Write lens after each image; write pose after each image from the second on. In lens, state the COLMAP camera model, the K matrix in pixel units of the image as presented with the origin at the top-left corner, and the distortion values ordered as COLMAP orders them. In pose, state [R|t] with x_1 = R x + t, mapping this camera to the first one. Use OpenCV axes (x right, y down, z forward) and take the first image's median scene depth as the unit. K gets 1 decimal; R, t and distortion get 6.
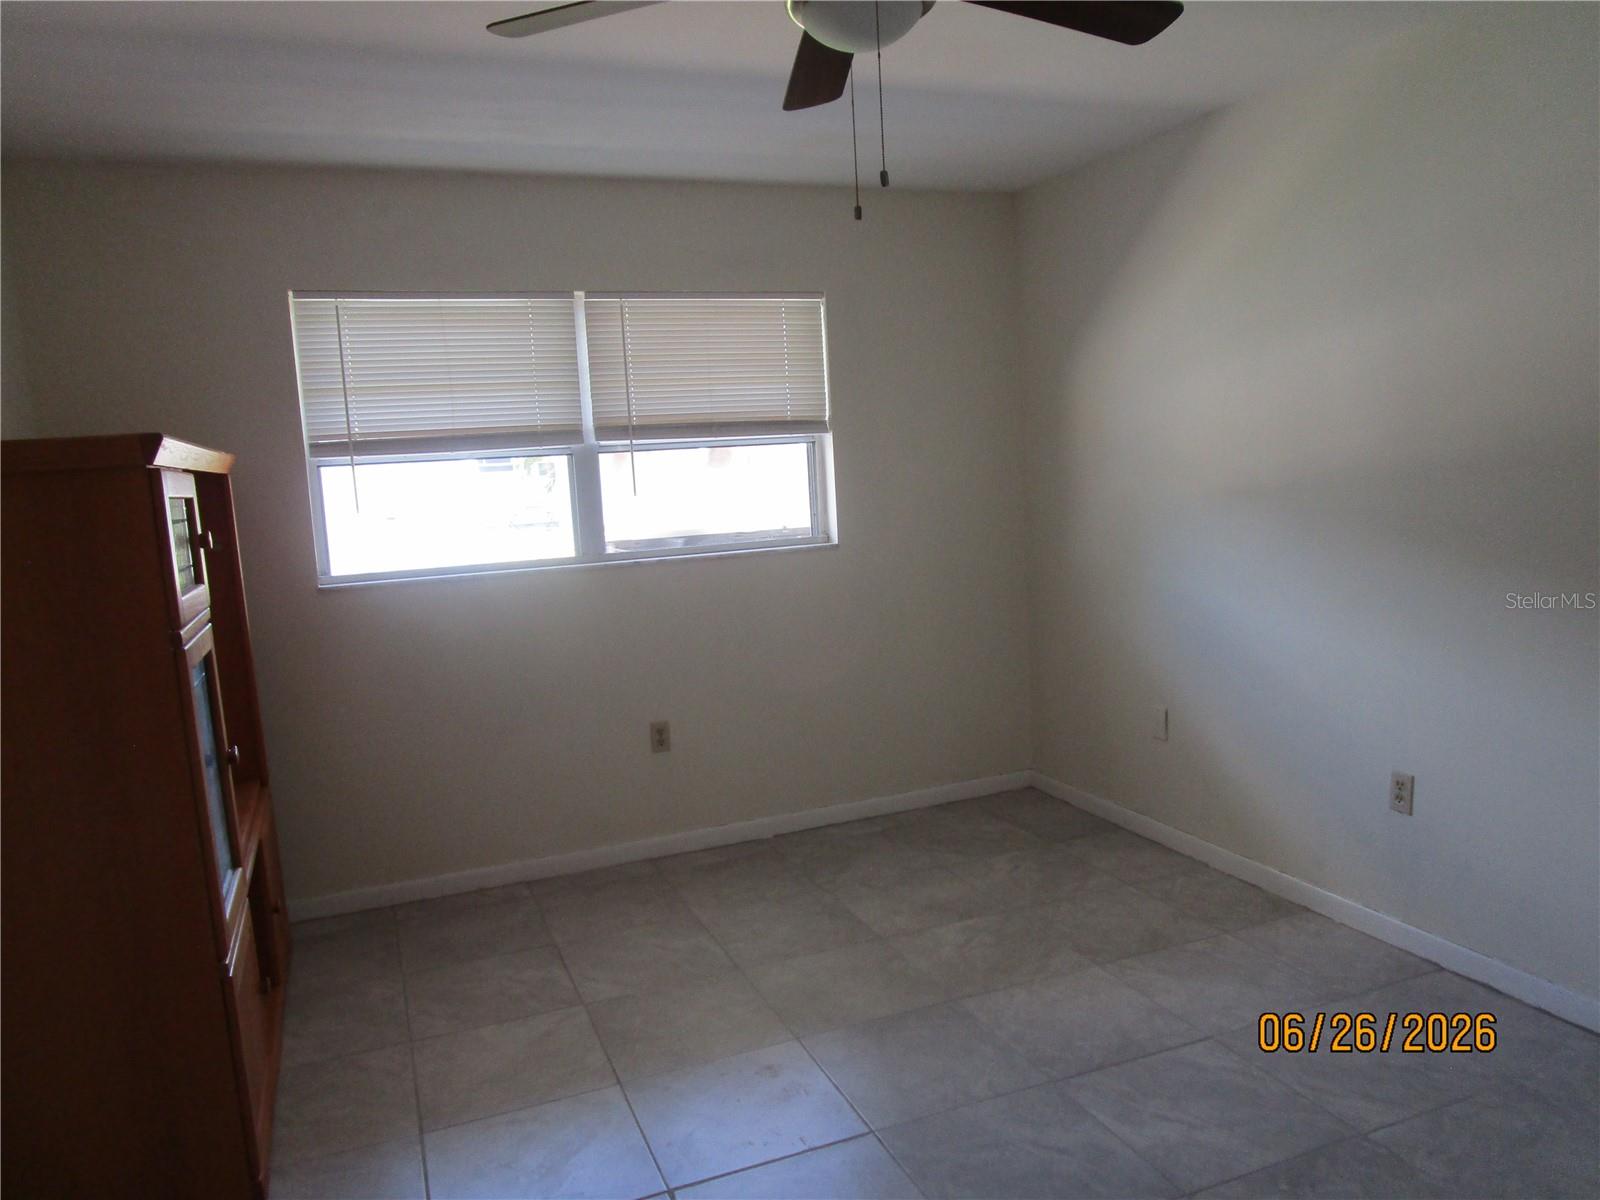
lens RADIAL K [[1144.3, 0, 798.3], [0, 1144.3, 606.8], [0, 0, 1]] dist [-0.023396, 0.011226]
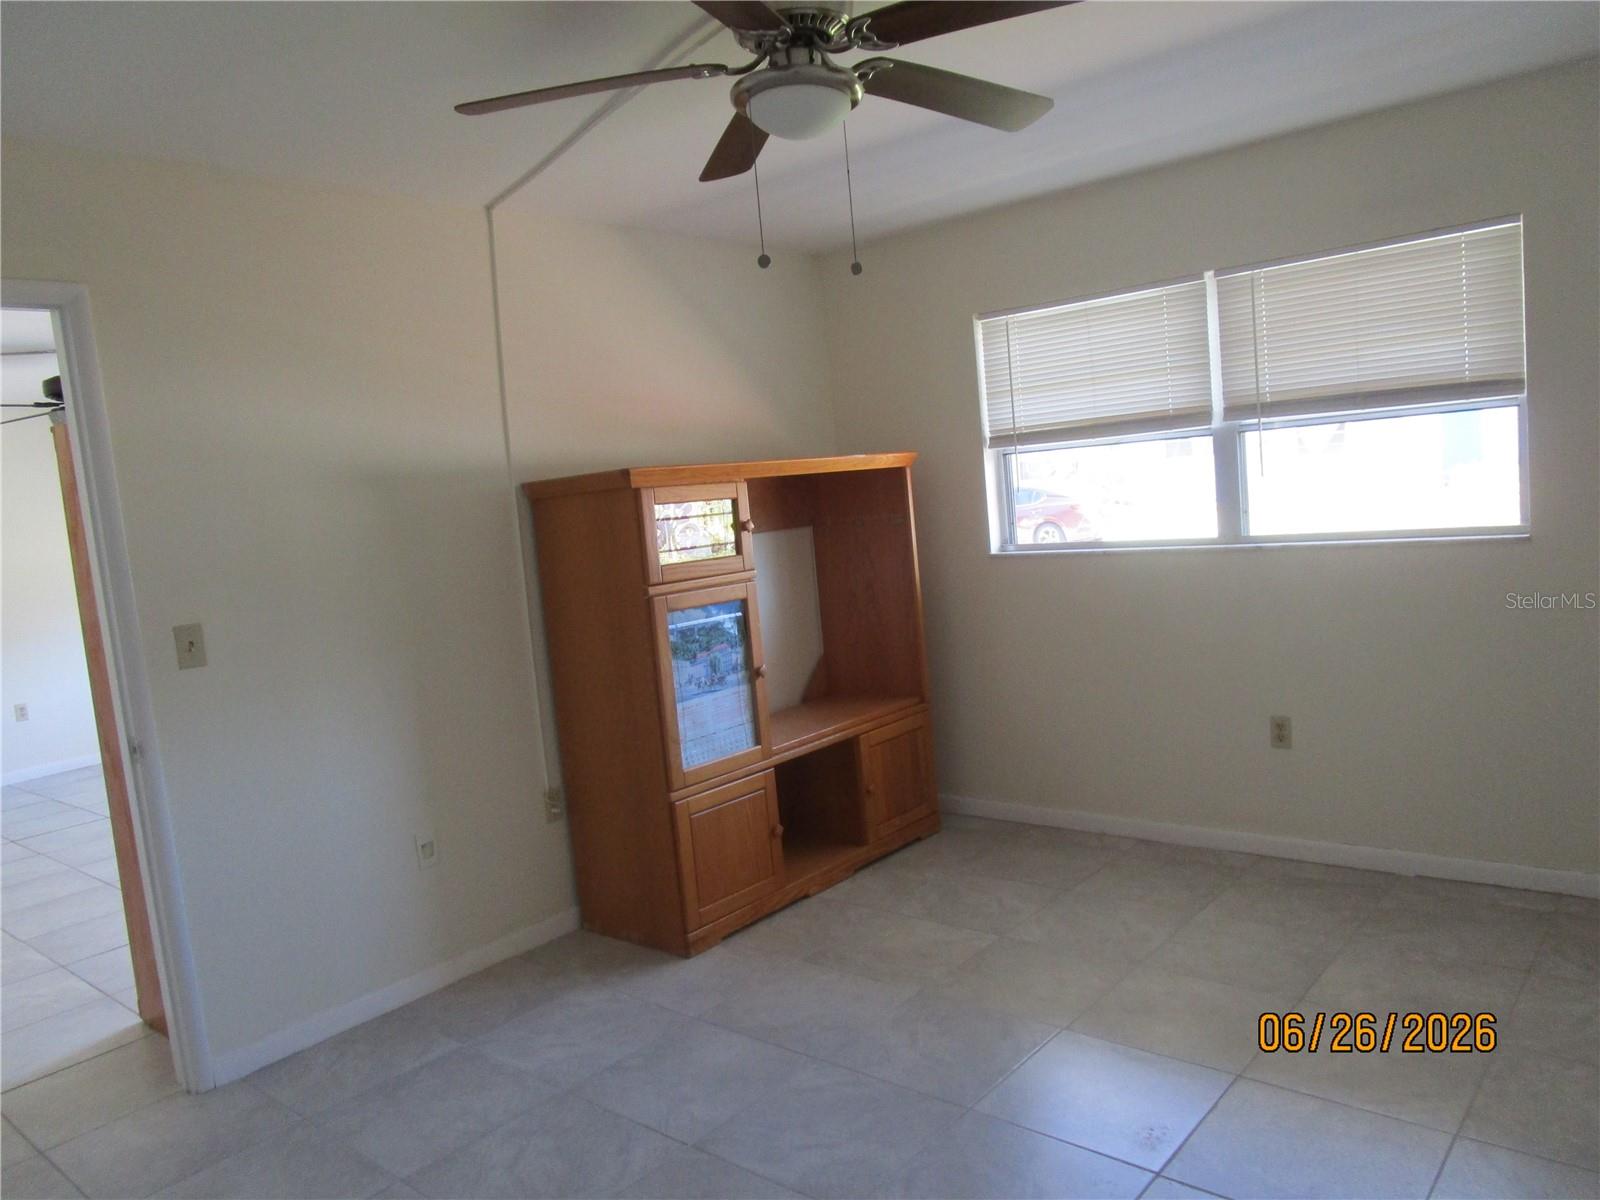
lens RADIAL K [[1144.3, 0, 798.3], [0, 1144.3, 606.8], [0, 0, 1]] dist [-0.023396, 0.011226]
pose [[0.471663, 0.103701, -0.875660, 0.524704], [-0.050747, 0.994607, 0.090453, -0.056306], [0.880318, 0.001774, 0.474382, 0.211189]]
